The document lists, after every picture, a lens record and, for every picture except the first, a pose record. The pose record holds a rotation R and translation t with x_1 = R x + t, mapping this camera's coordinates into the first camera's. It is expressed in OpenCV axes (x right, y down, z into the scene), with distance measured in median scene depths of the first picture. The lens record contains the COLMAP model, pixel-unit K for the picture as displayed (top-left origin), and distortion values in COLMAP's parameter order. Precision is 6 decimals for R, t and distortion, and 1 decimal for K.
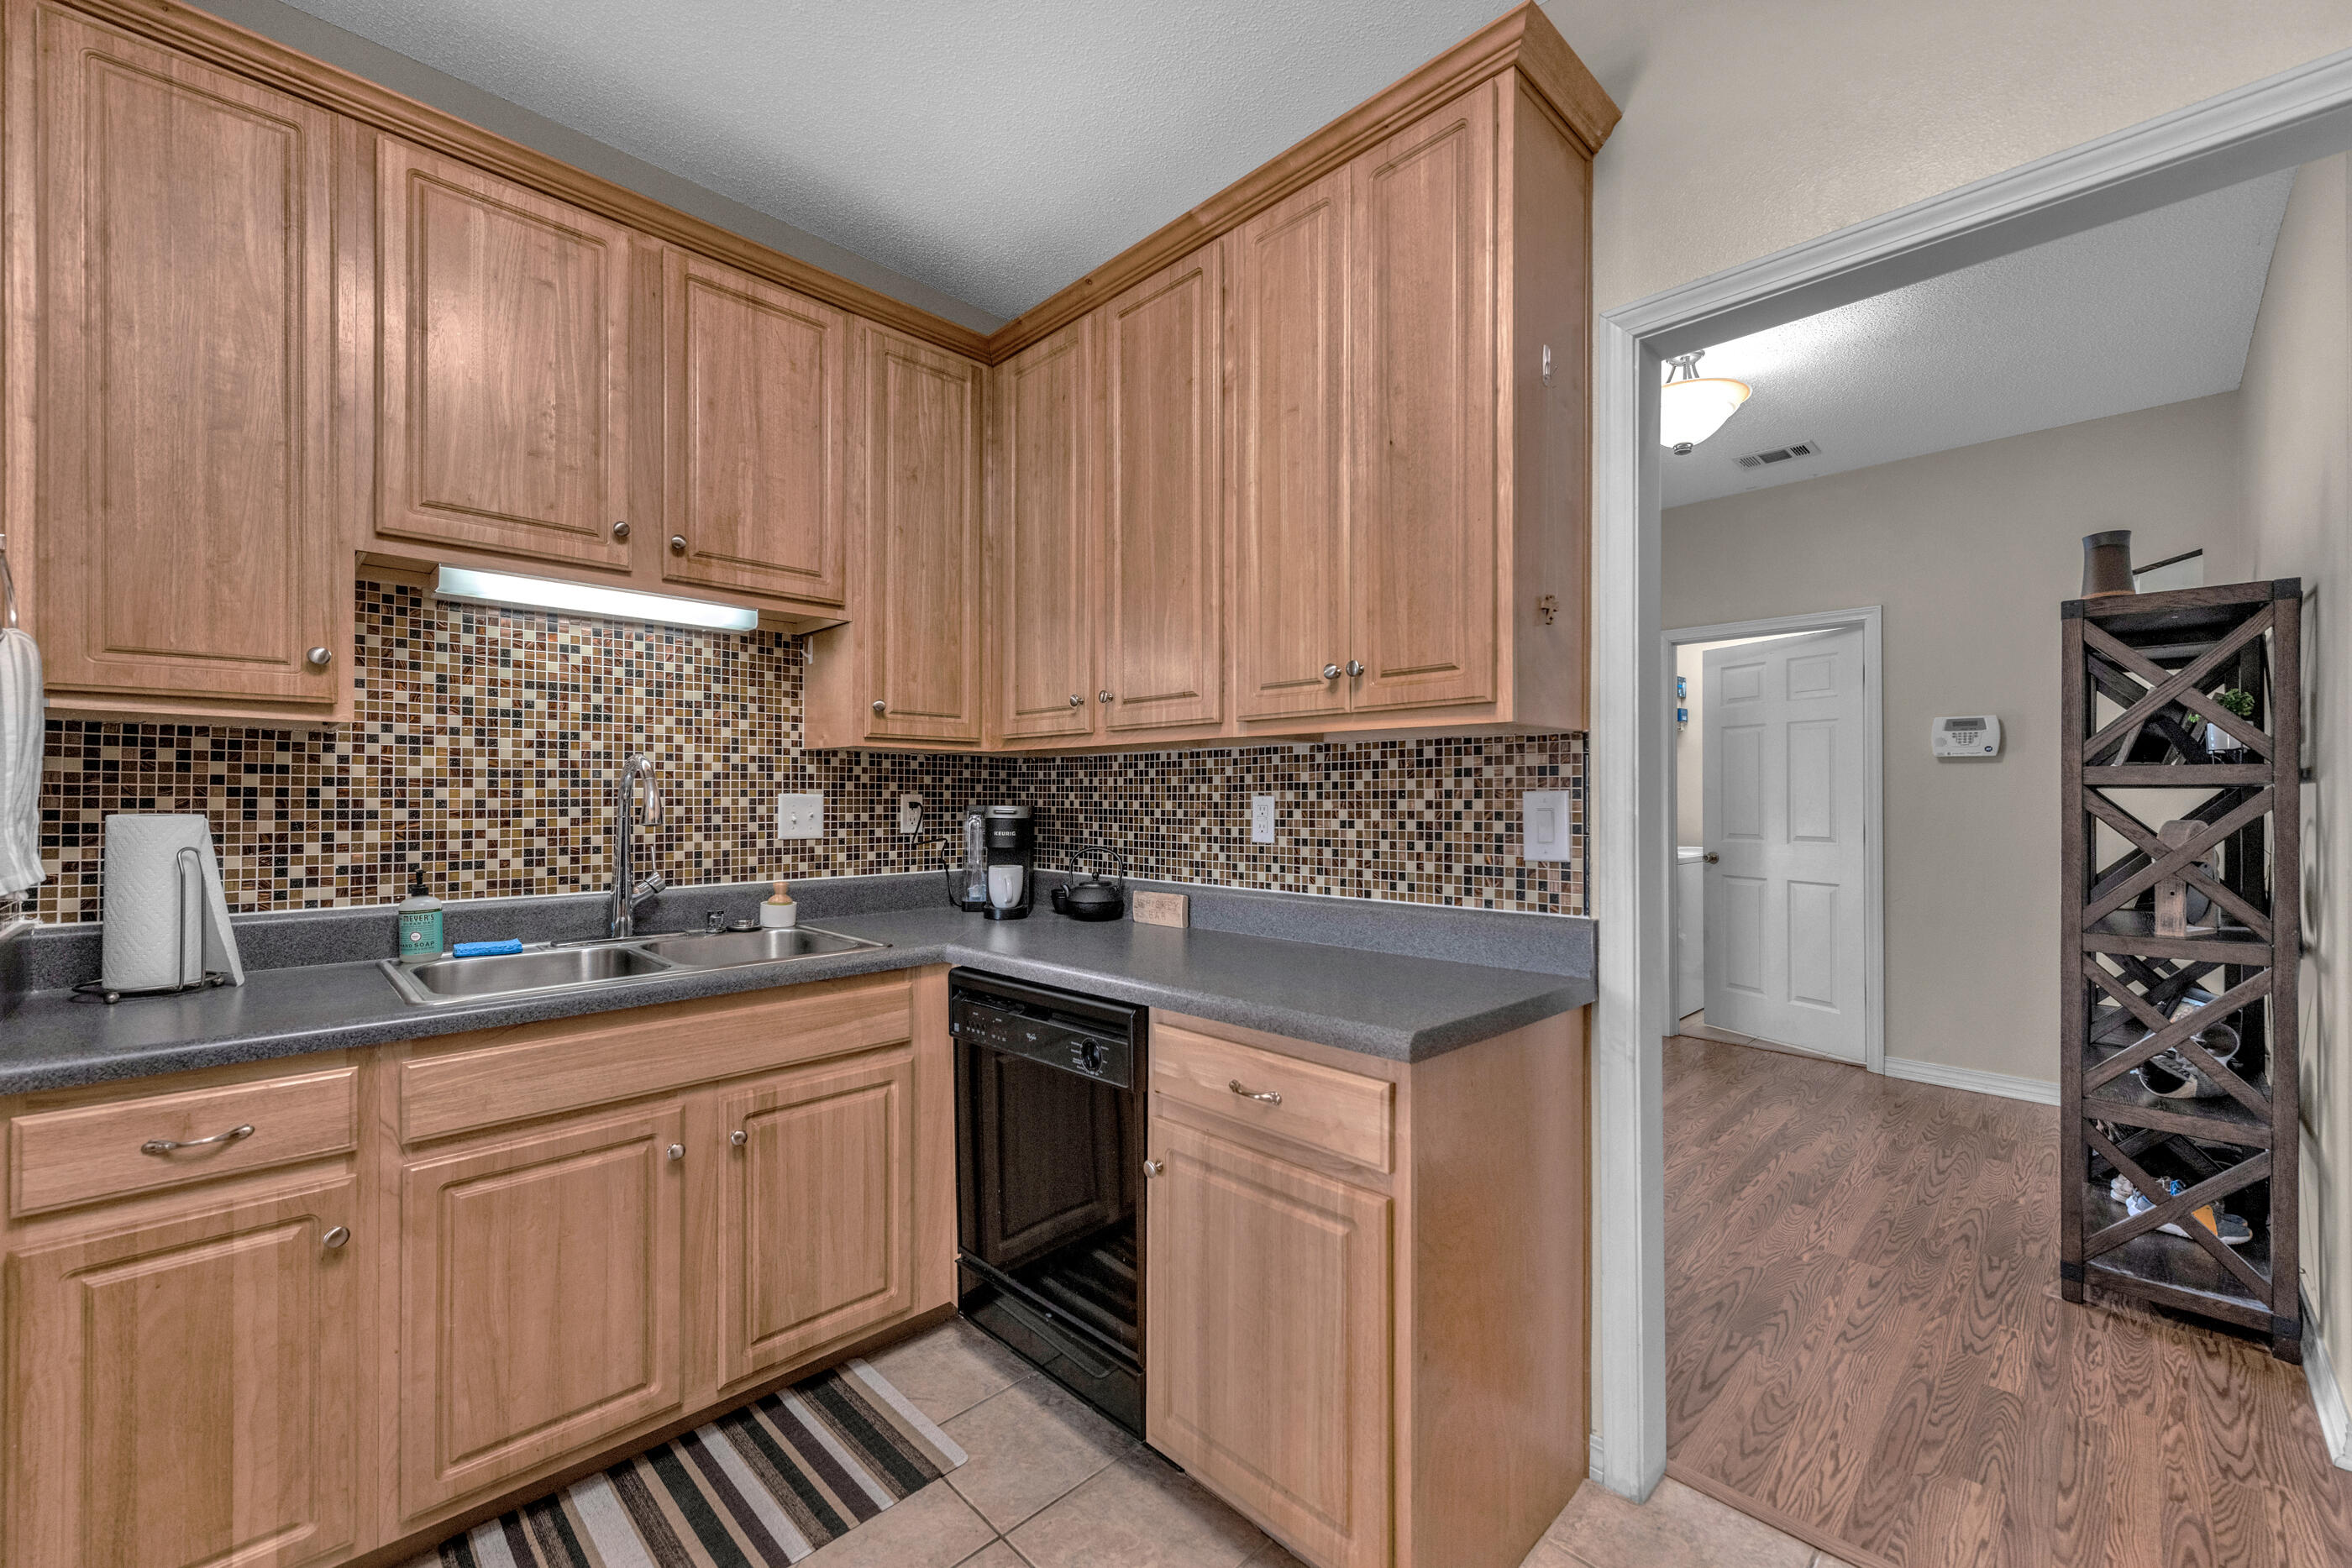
lens RADIAL K [[944.7, 0, 1179.9], [0, 944.7, 788.5], [0, 0, 1]] dist [0.012746, -0.003876]
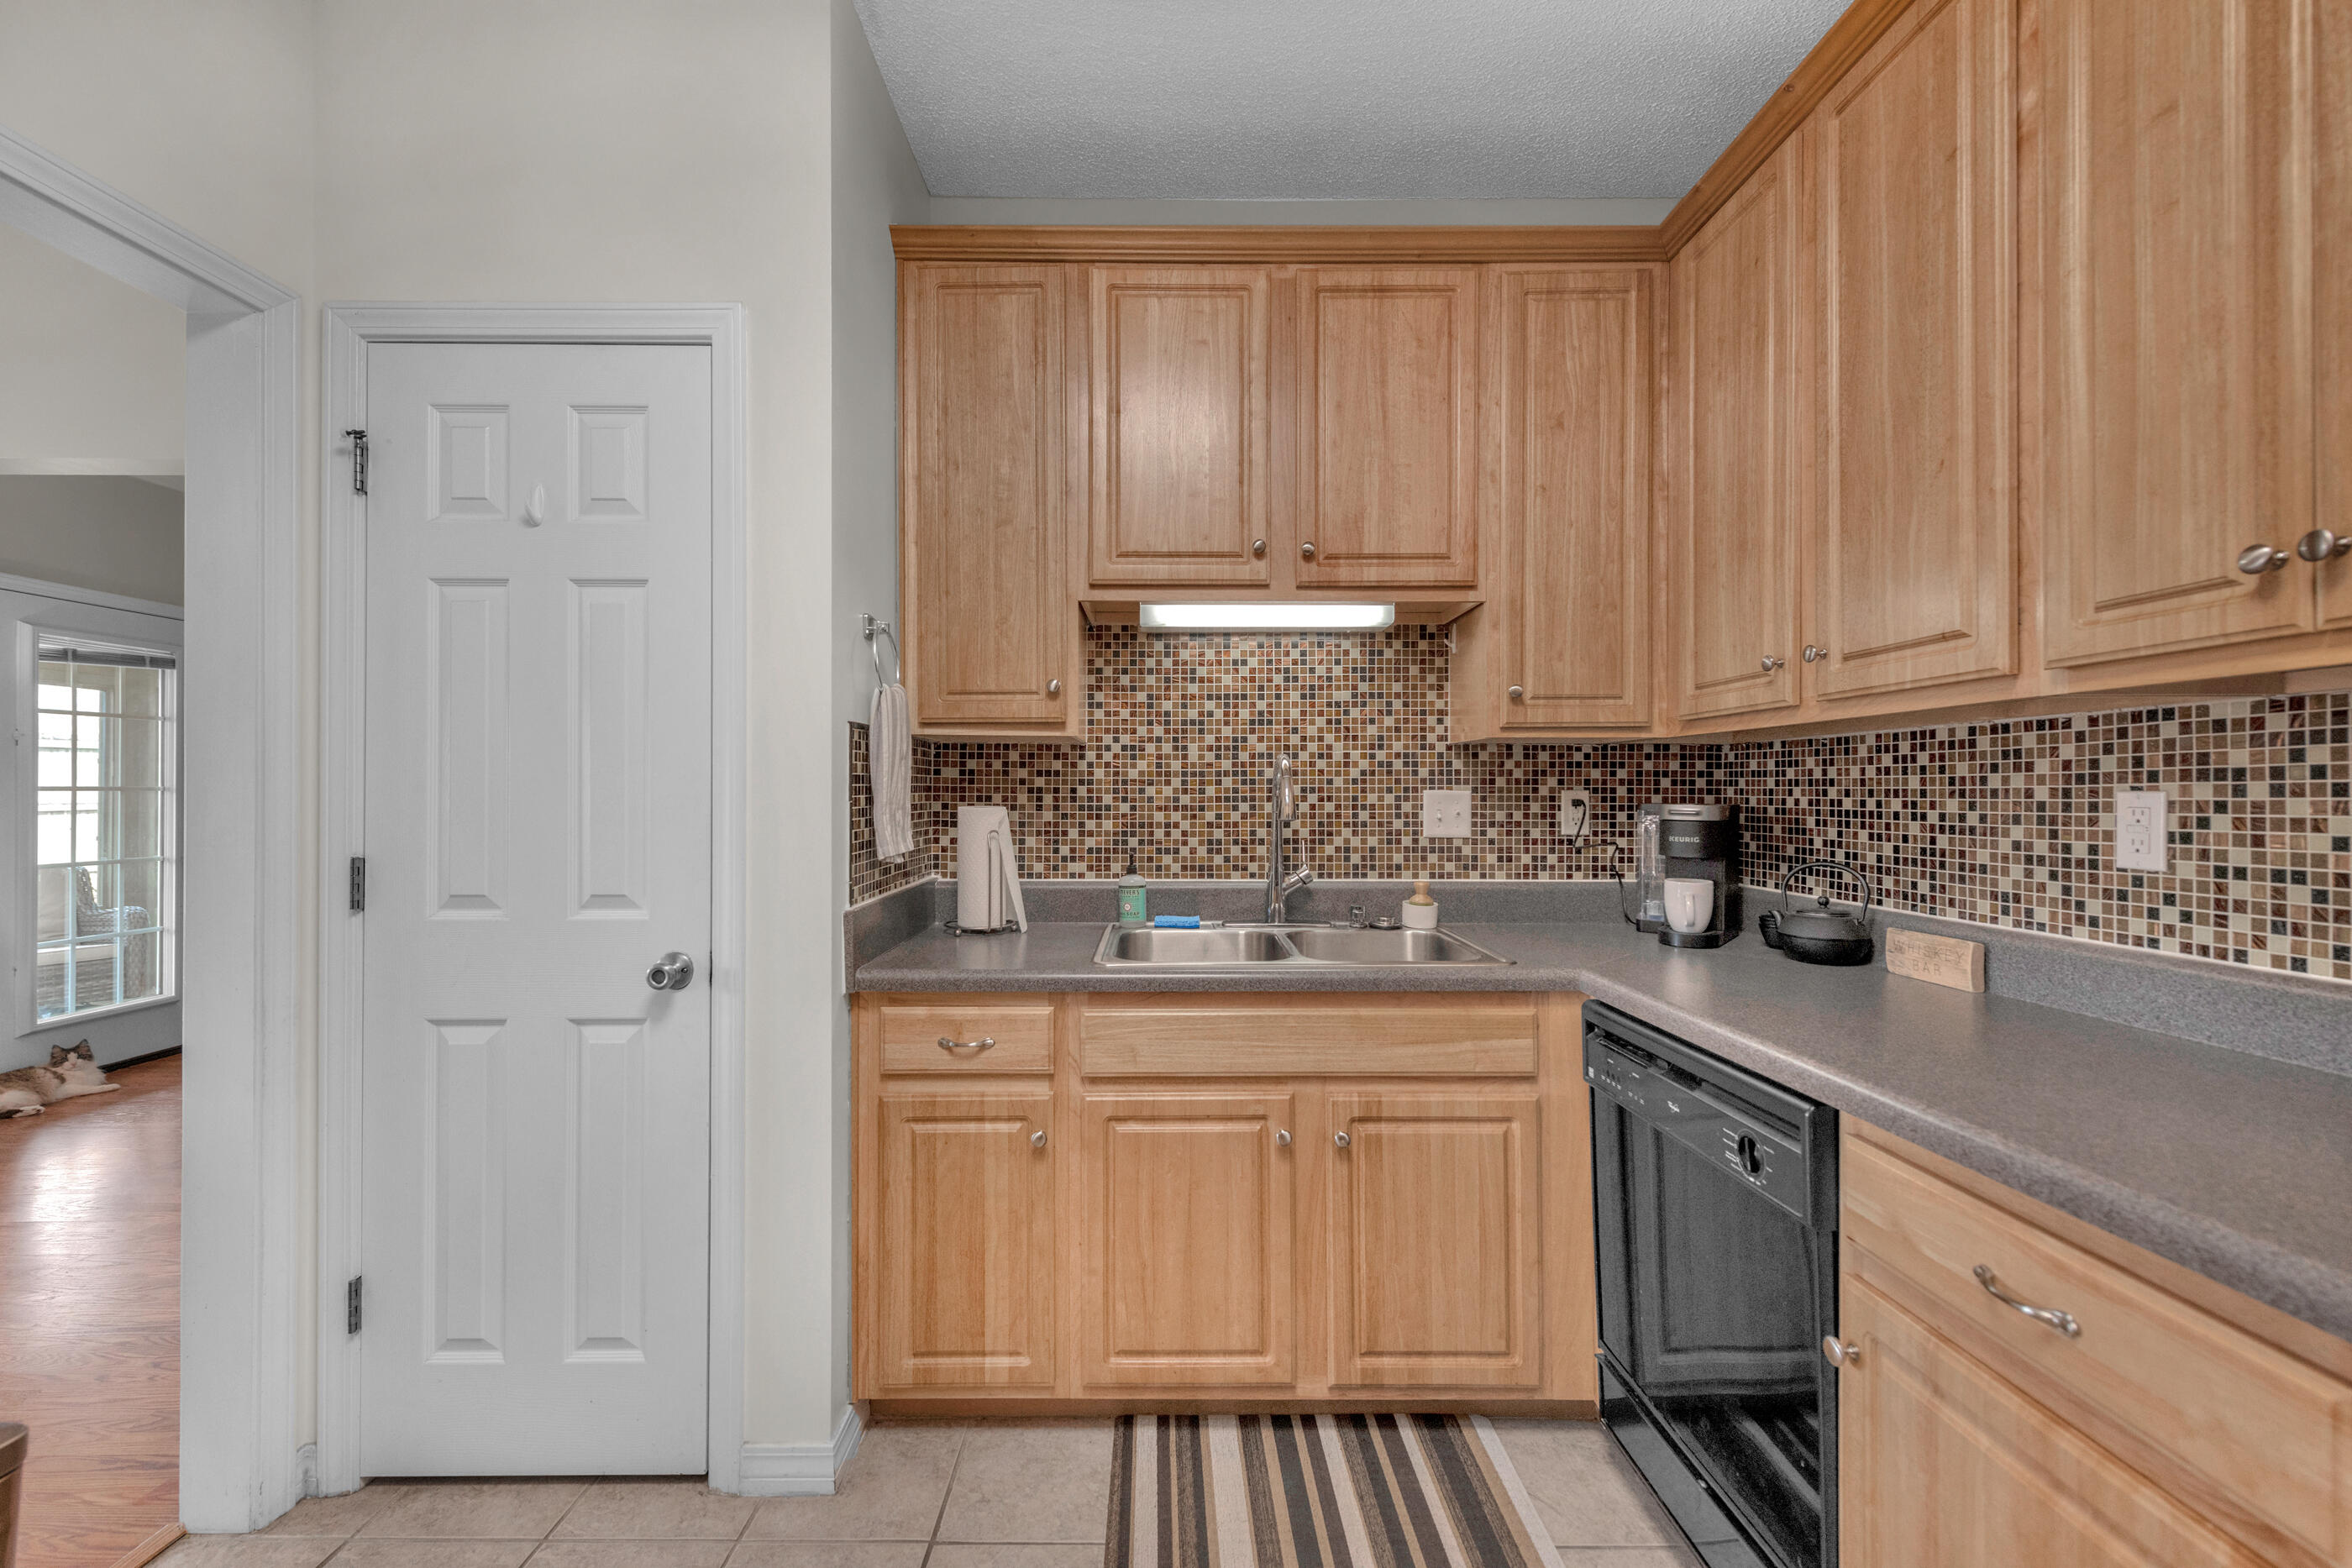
lens RADIAL K [[944.7, 0, 1159.0], [0, 944.7, 786.0], [0, 0, 1]] dist [0.012746, -0.003876]
pose [[0.704688, -0.006686, -0.709485, 0.080930], [0.007549, 0.999970, -0.001926, 0.000859], [0.709477, -0.003998, 0.704718, 0.137770]]
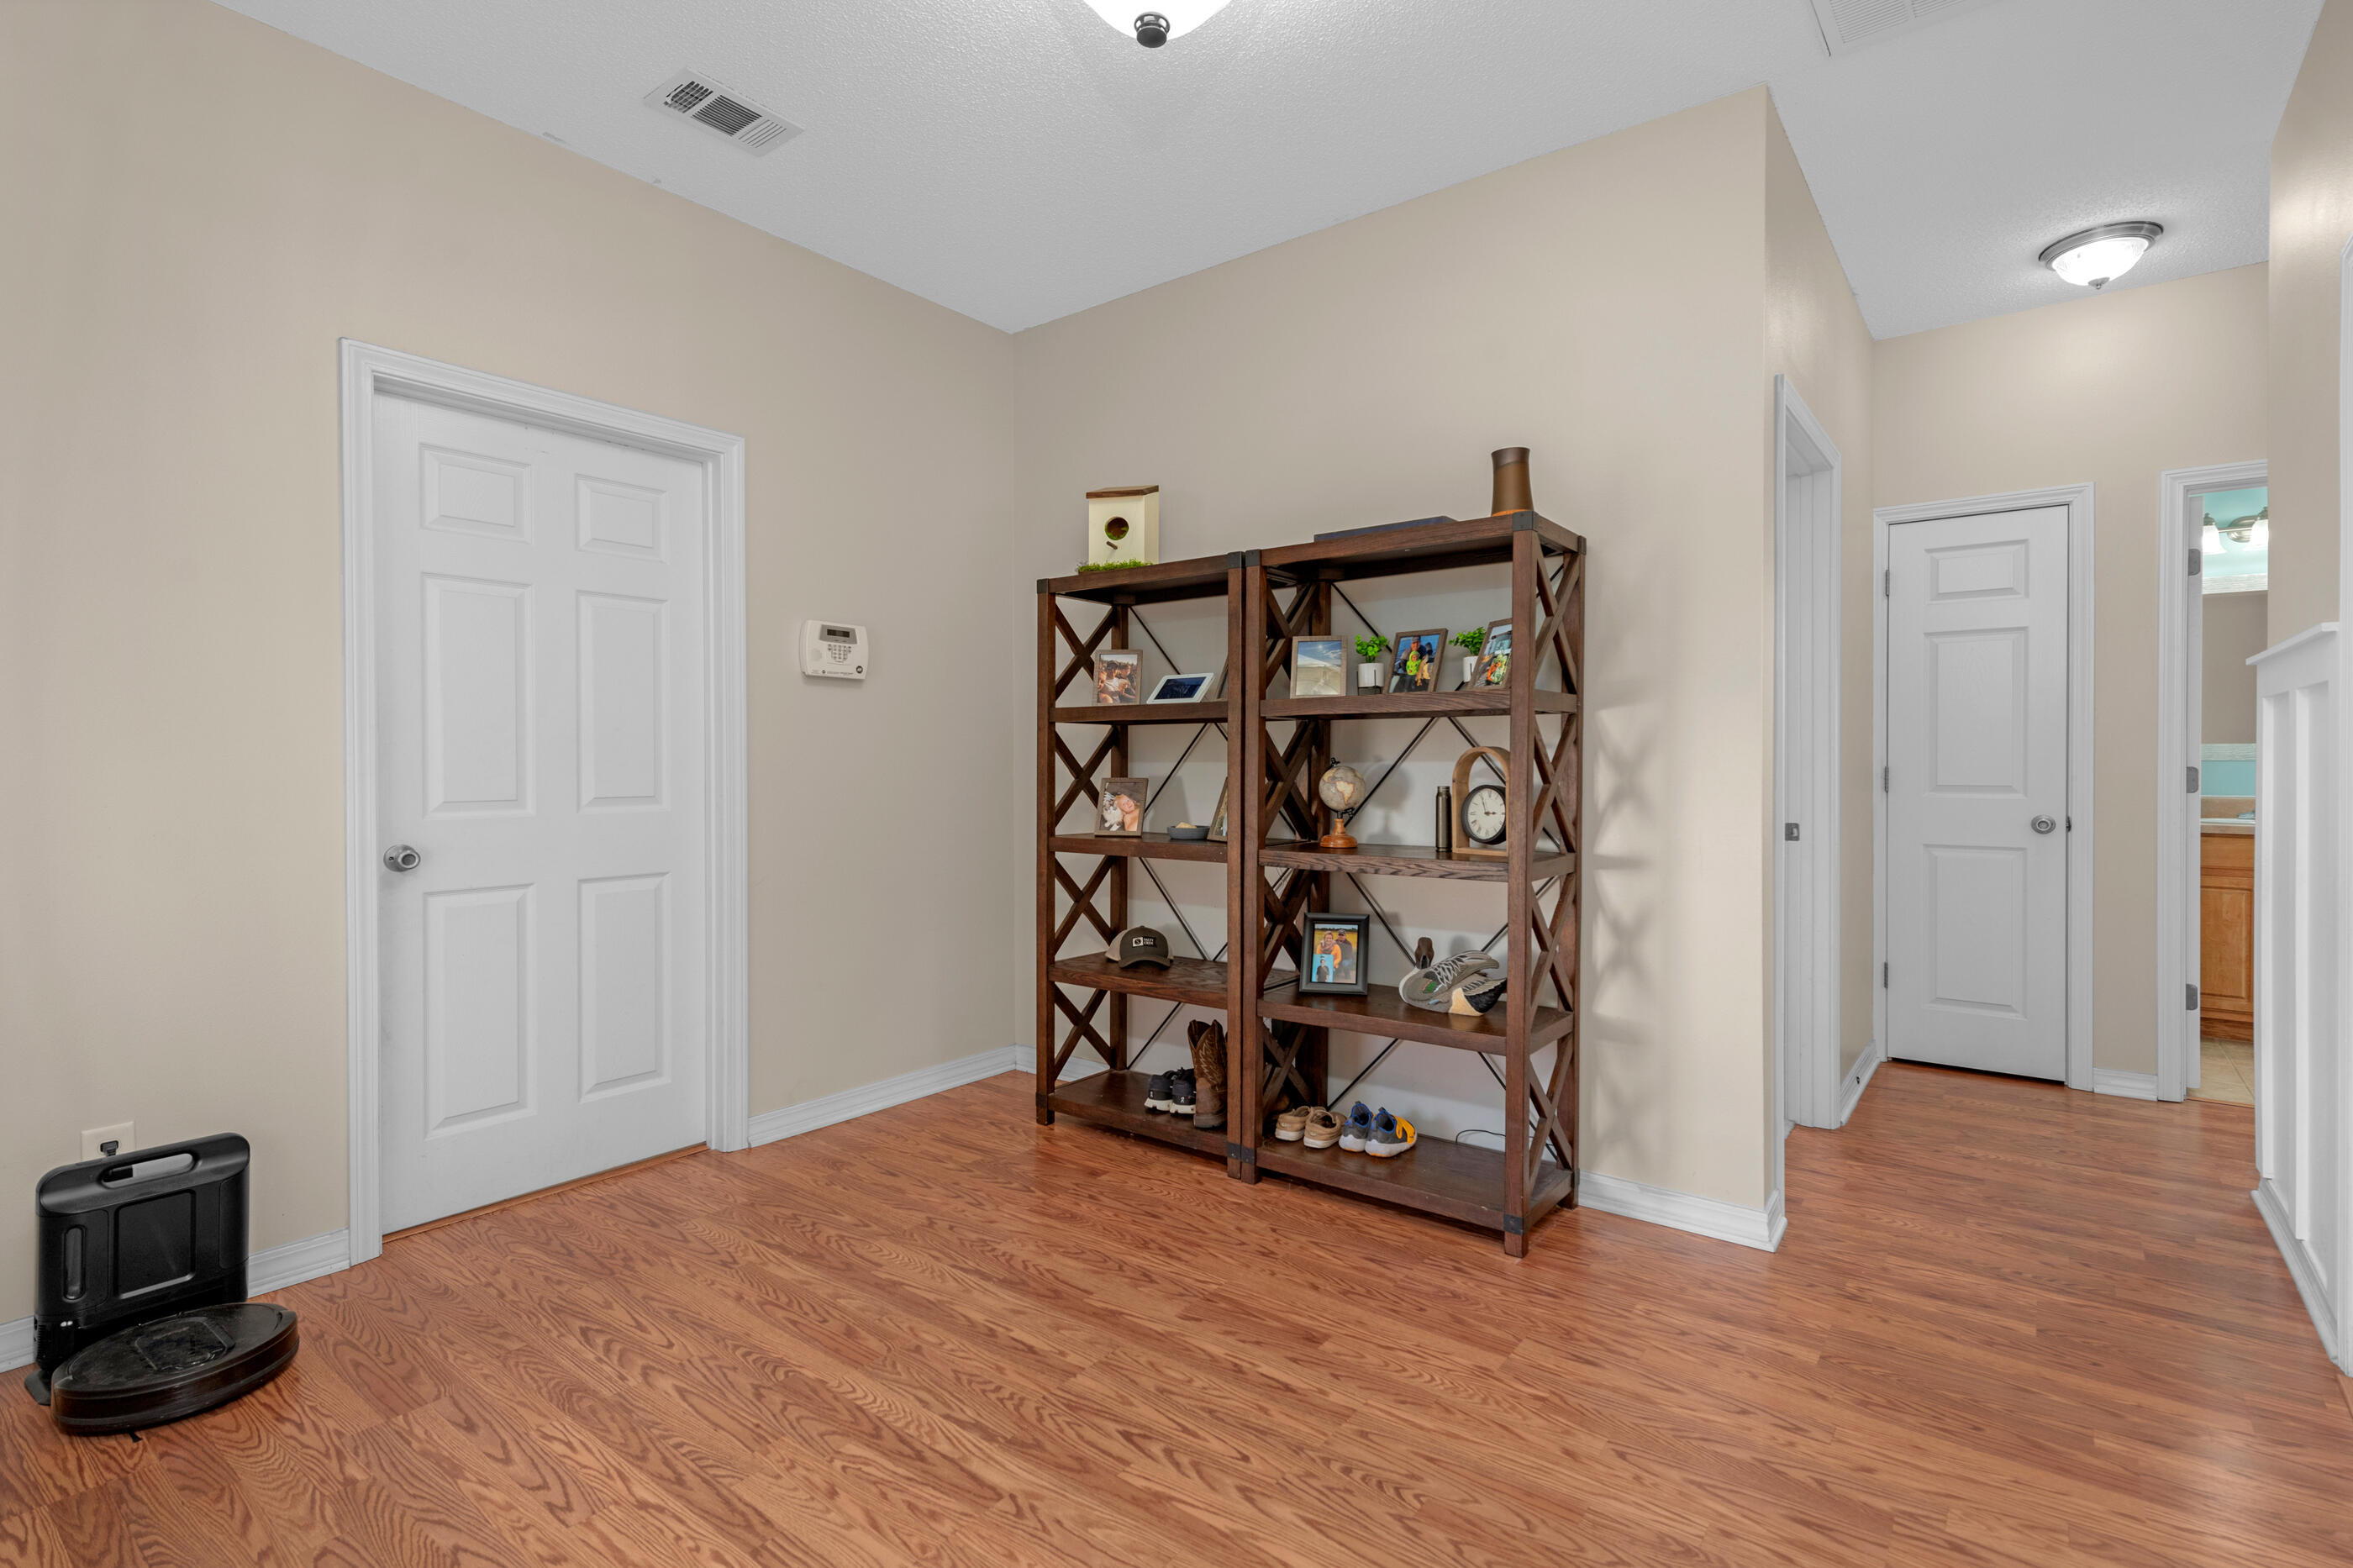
lens RADIAL K [[1057.3, 0, 1177.9], [0, 1057.3, 765.9], [0, 0, 1]] dist [0.016932, 0.000185]
pose [[-0.121082, 0.008278, 0.992608, -0.056898], [-0.003215, 0.999957, -0.008731, 0.077877], [-0.992637, -0.004249, -0.121050, 1.552348]]
